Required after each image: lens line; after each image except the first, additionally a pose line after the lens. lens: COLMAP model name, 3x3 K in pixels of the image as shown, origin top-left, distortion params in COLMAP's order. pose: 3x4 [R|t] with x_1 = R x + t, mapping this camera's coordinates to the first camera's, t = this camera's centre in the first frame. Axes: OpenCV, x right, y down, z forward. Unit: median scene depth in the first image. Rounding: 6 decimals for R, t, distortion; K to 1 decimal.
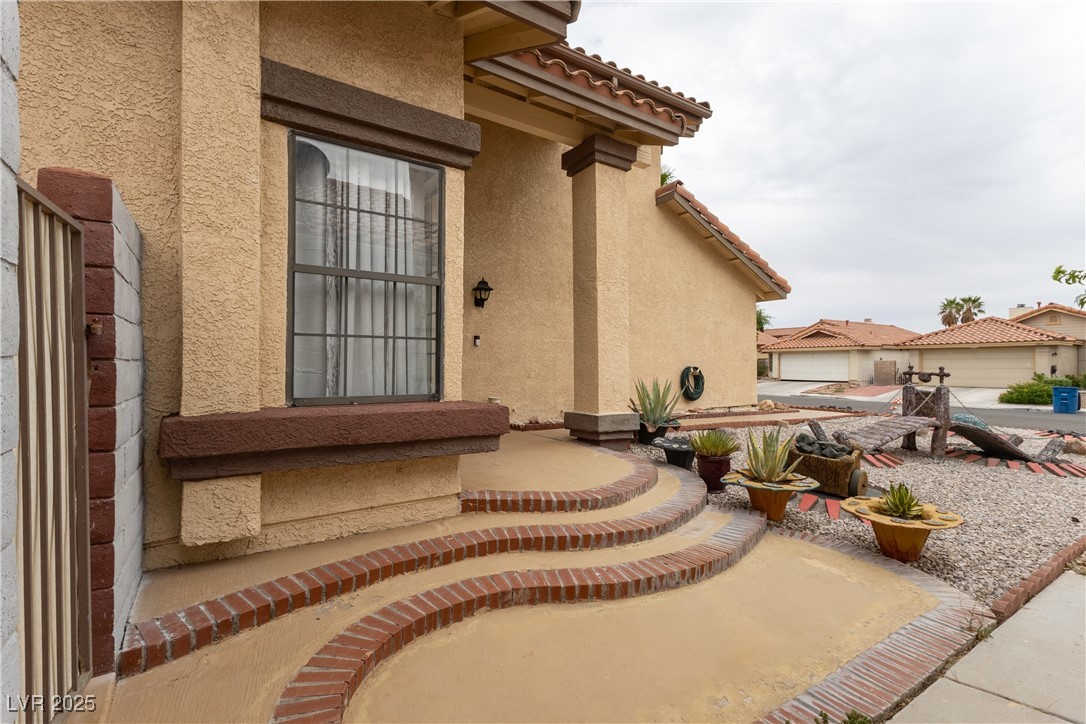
lens RADIAL K [[495.1, 0, 537.9], [0, 495.1, 367.0], [0, 0, 1]] dist [0.017546, -0.000351]
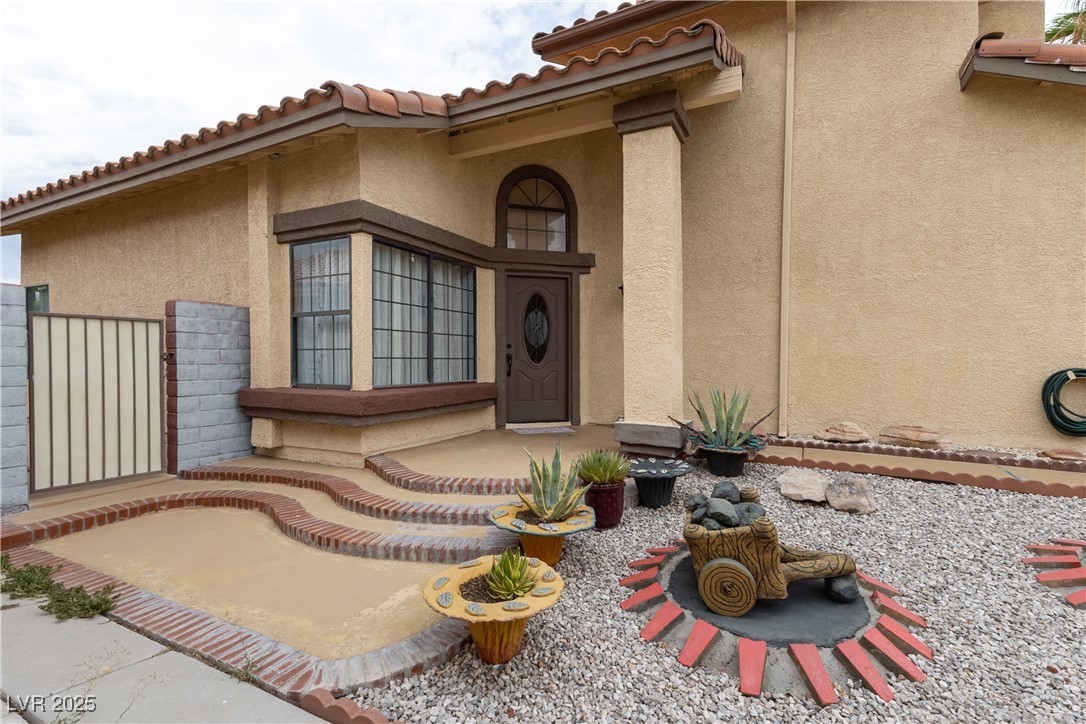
lens RADIAL K [[495.1, 0, 537.9], [0, 495.1, 367.0], [0, 0, 1]] dist [0.017546, -0.000351]
pose [[0.491133, 0.009474, -0.871033, 1.429491], [-0.002150, 0.999951, 0.009663, -0.018239], [0.871082, -0.002873, 0.491130, 0.764187]]
